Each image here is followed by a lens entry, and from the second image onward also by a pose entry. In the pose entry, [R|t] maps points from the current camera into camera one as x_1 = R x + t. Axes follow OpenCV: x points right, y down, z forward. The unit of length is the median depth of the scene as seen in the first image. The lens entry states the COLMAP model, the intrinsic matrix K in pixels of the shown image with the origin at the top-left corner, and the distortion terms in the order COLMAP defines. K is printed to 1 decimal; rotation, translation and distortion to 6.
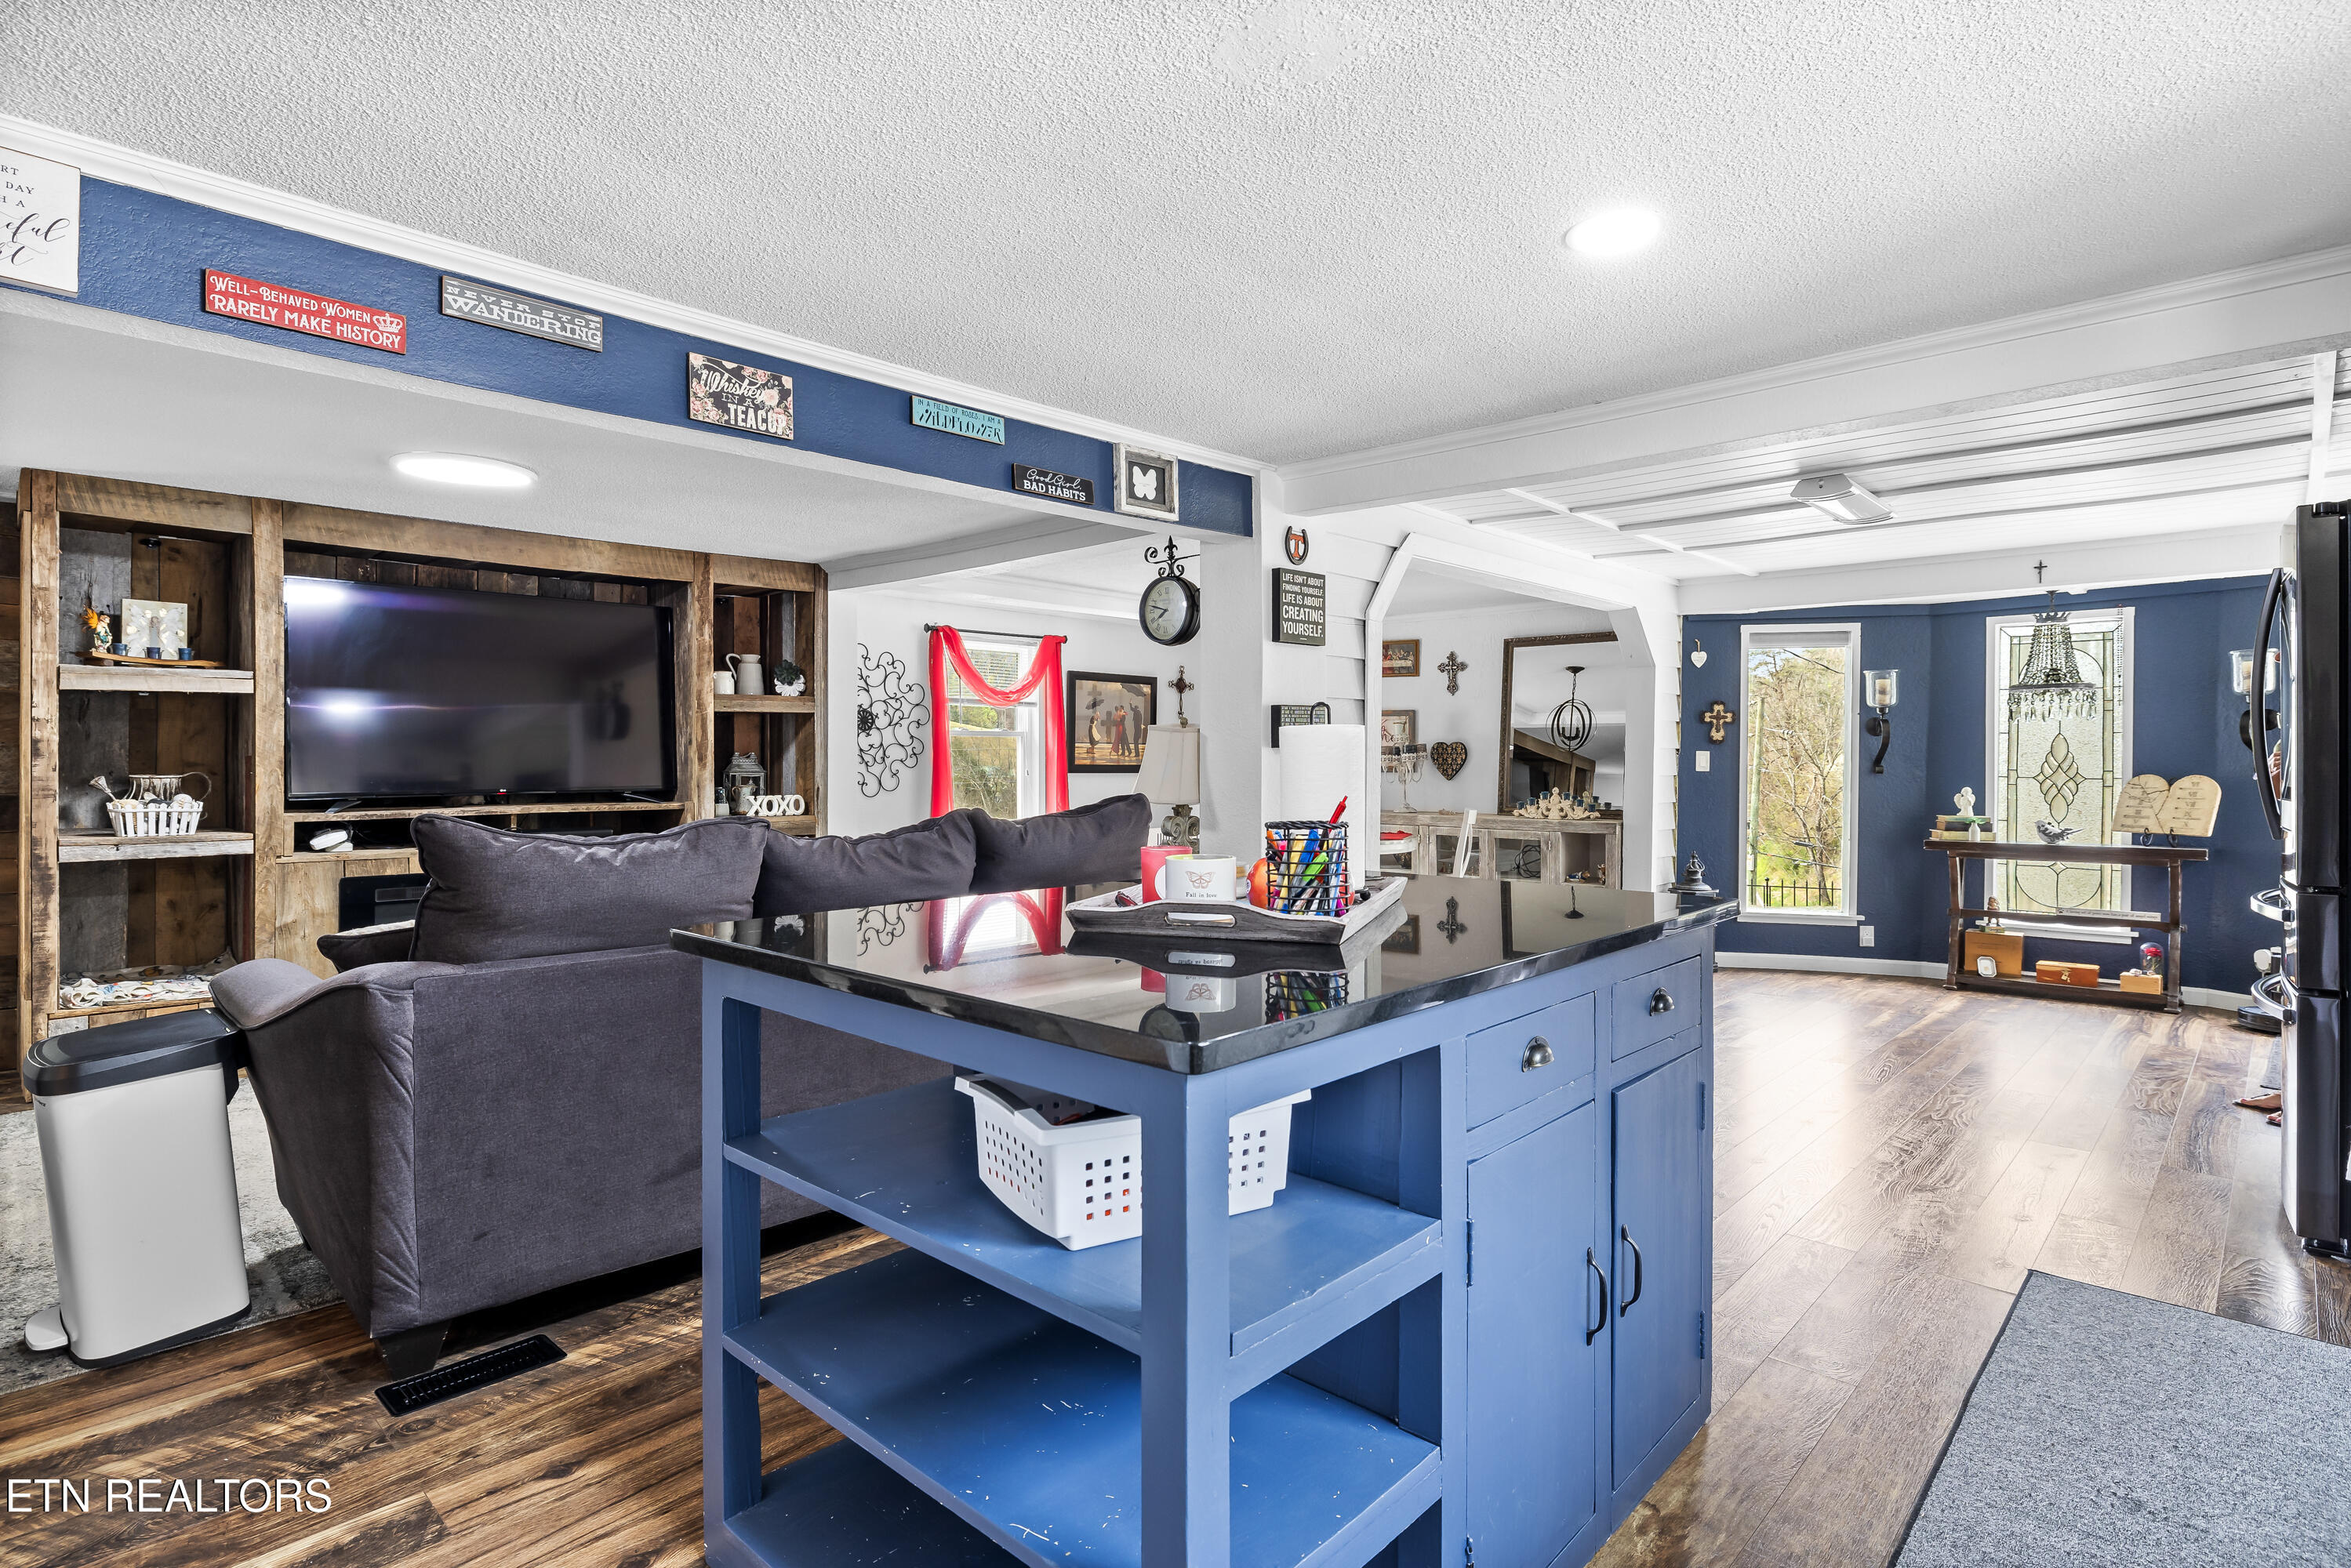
lens RADIAL K [[1183.3, 0, 1164.4], [0, 1183.3, 759.8], [0, 0, 1]] dist [0.001075, -0.000116]
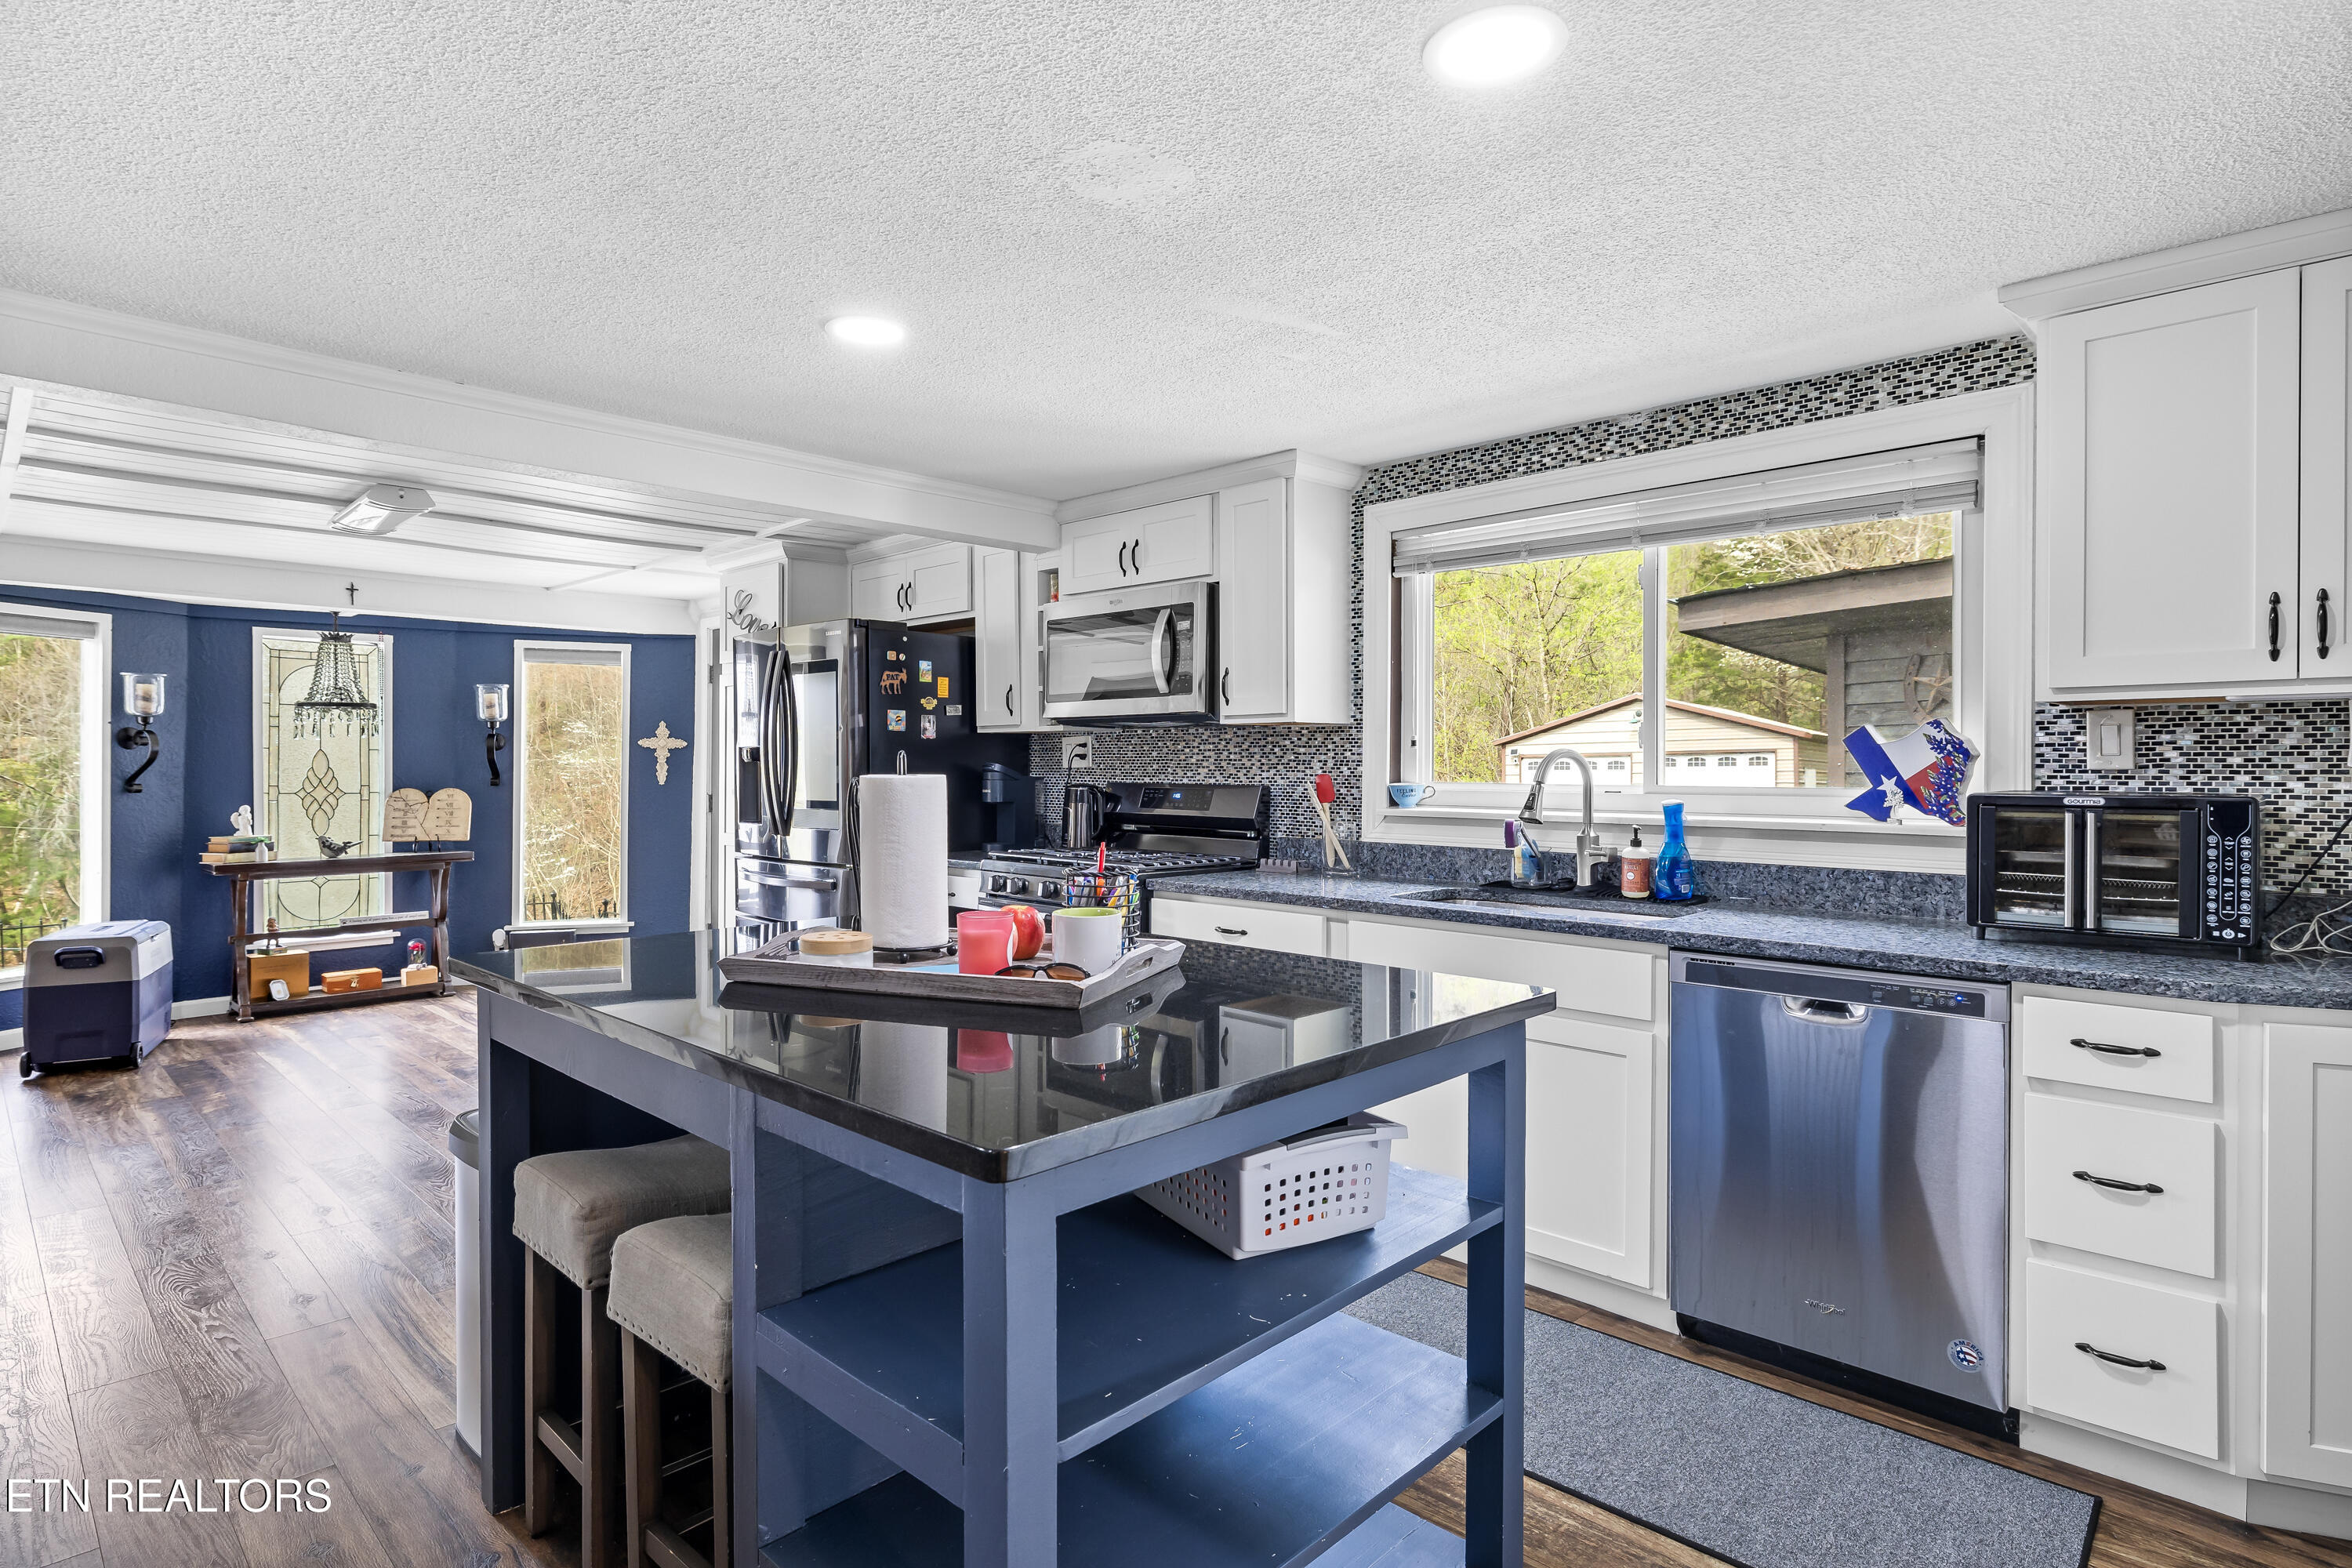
lens RADIAL K [[1212.9, 0, 1173.4], [0, 1212.9, 777.7], [0, 0, 1]] dist [-0.000749, 0.000380]
pose [[0.014137, -0.013492, 0.999809, -0.292454], [-0.000912, 0.999908, 0.013506, -0.013457], [-0.999900, -0.001103, 0.014124, 0.260959]]
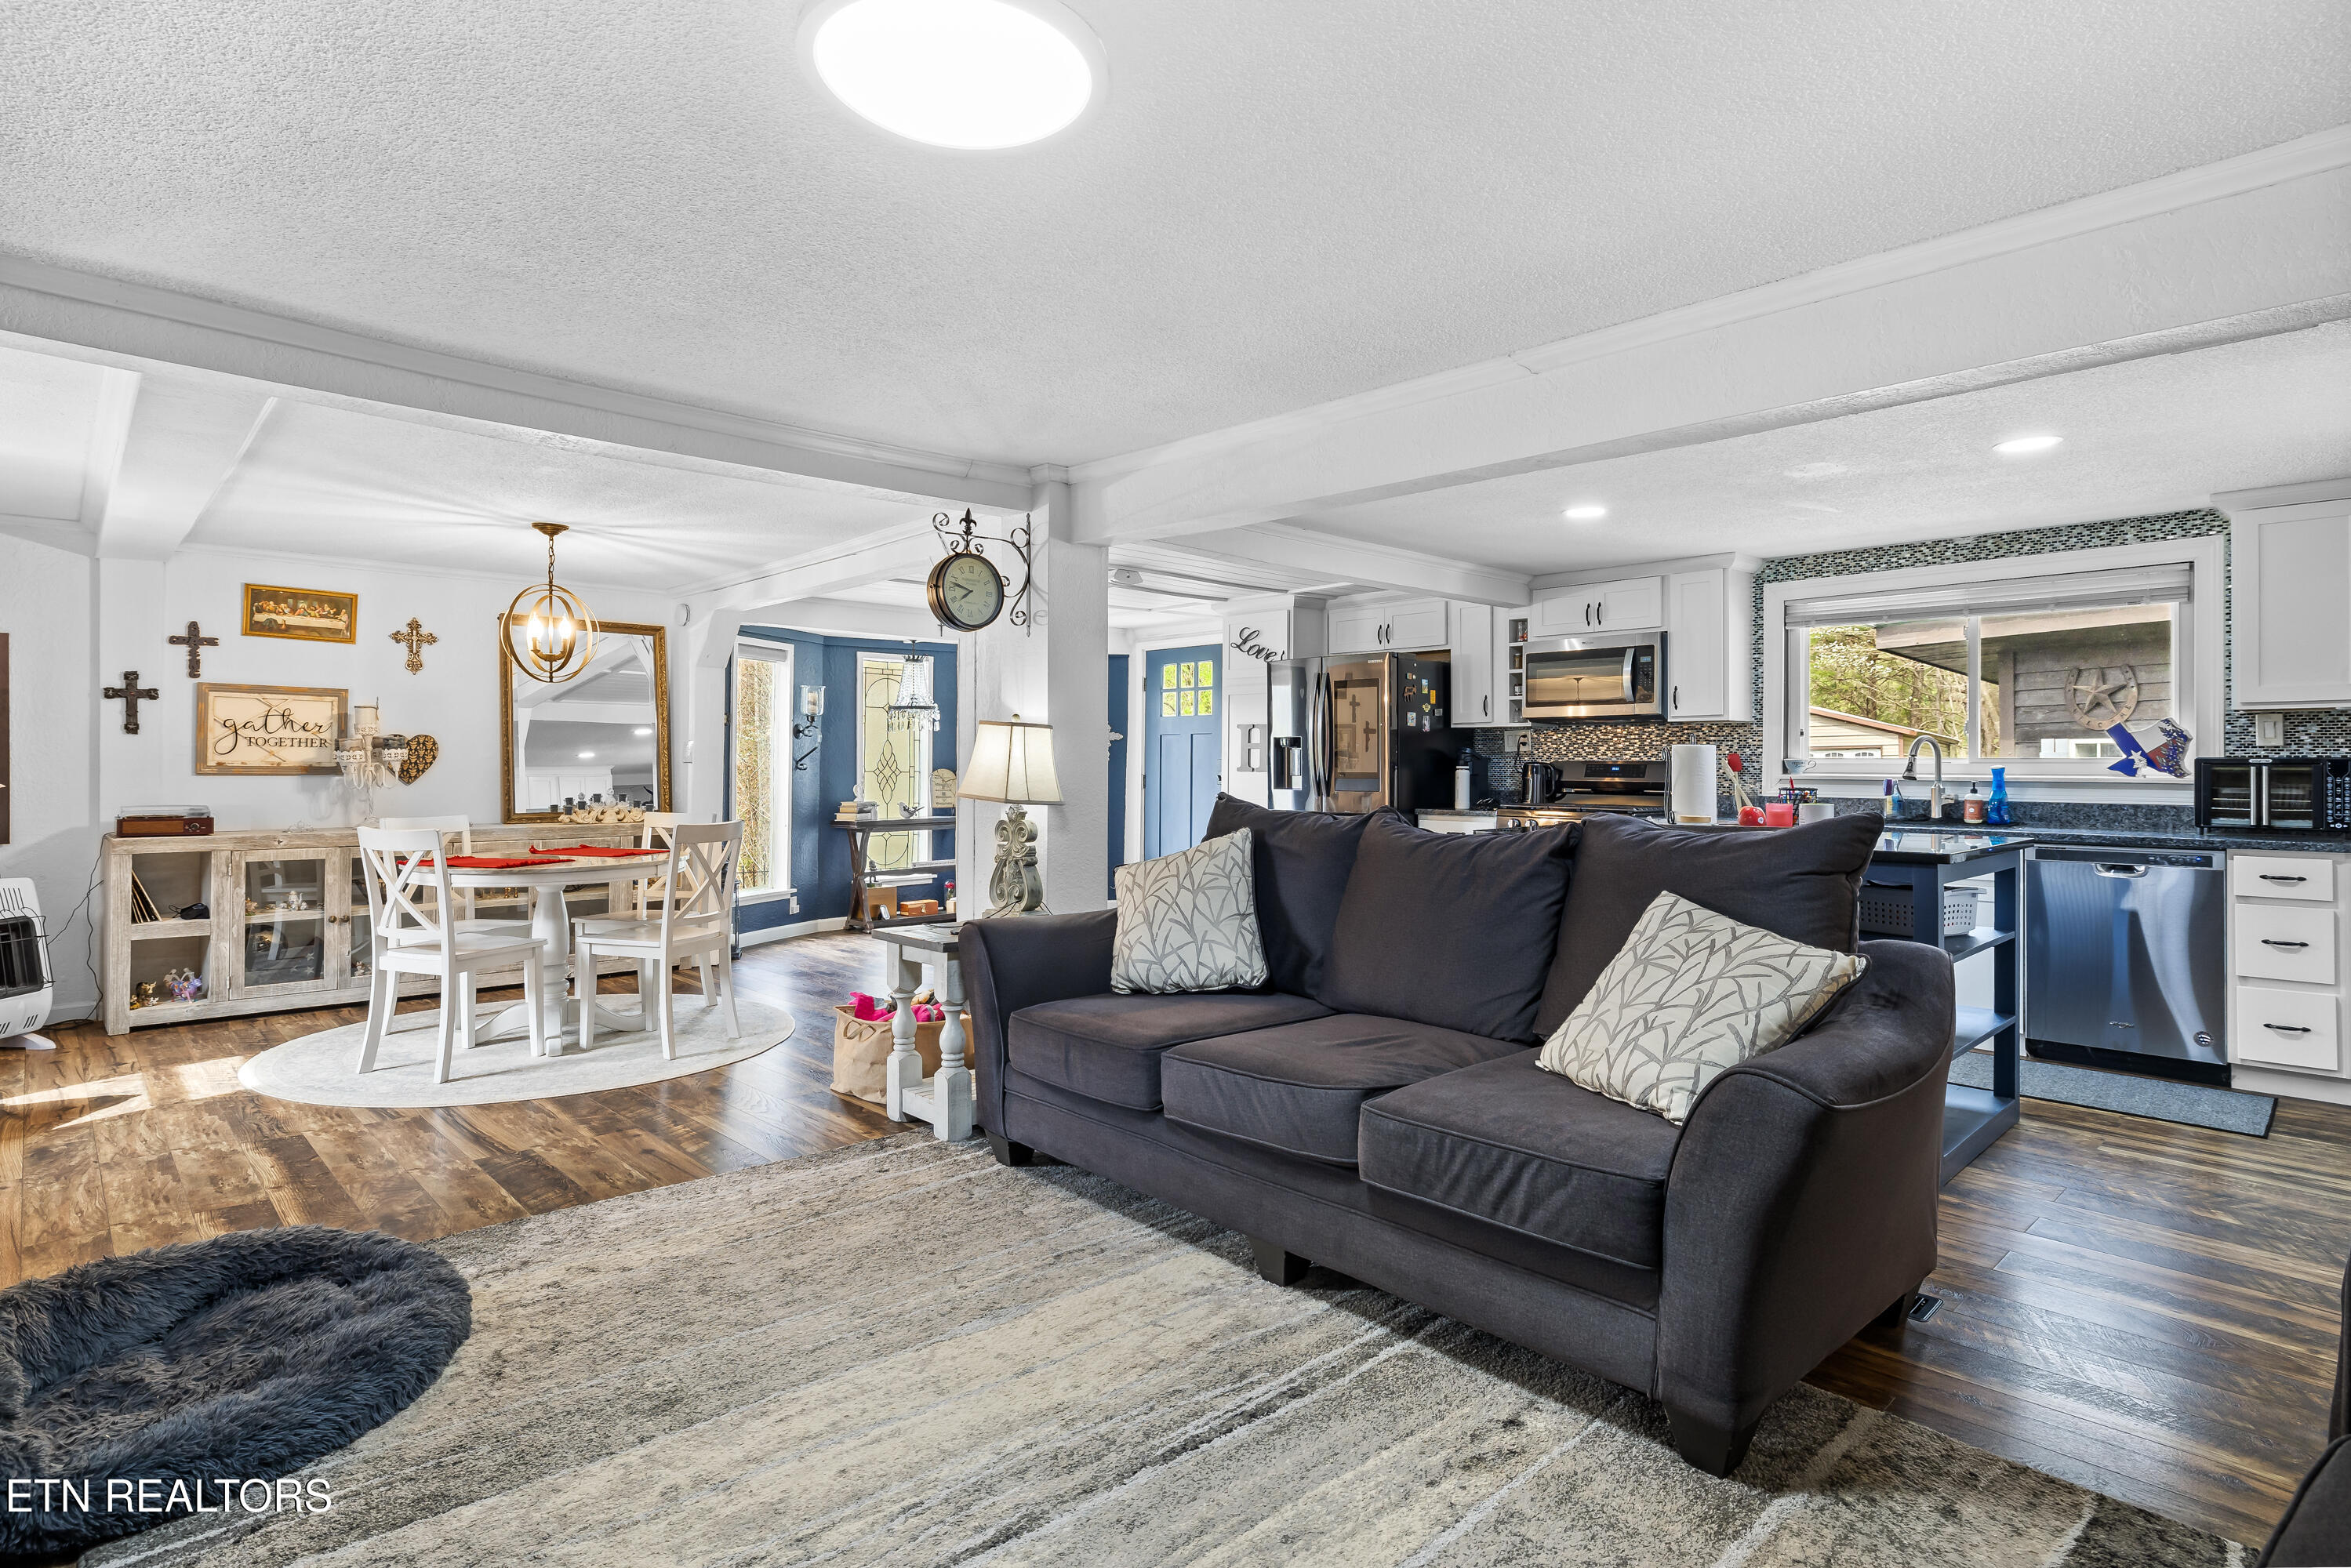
lens RADIAL K [[1214.9, 0, 1174.4], [0, 1214.9, 761.2], [0, 0, 1]] dist [0.000731, -0.000307]
pose [[0.051411, -0.001314, 0.998677, -0.694081], [-0.002207, 0.999997, 0.001429, -0.000310], [-0.998675, -0.002277, 0.051408, 0.613978]]
